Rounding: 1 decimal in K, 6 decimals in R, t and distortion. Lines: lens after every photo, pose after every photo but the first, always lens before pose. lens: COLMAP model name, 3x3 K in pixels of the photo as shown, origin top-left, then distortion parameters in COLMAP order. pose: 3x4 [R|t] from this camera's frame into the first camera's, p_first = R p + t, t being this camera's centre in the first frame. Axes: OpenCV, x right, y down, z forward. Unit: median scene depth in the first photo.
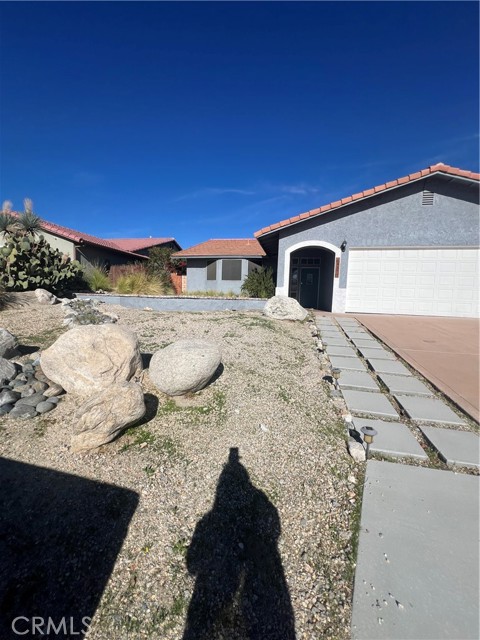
lens RADIAL K [[253.9, 0, 240.8], [0, 253.9, 319.4], [0, 0, 1]] dist [-0.002071, -0.000177]
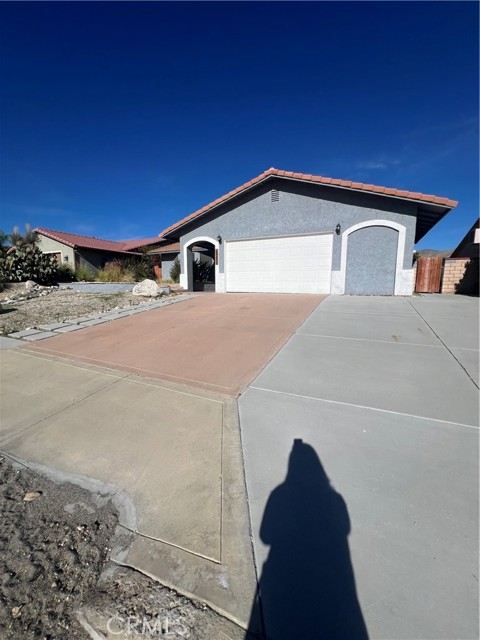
lens RADIAL K [[252.9, 0, 238.7], [0, 252.9, 319.9], [0, 0, 1]] dist [-0.006497, 0.000729]
pose [[0.971280, 0.005933, -0.237867, 0.794463], [0.004055, 0.999131, 0.041477, 0.061258], [0.237907, -0.041250, 0.970412, -0.224495]]
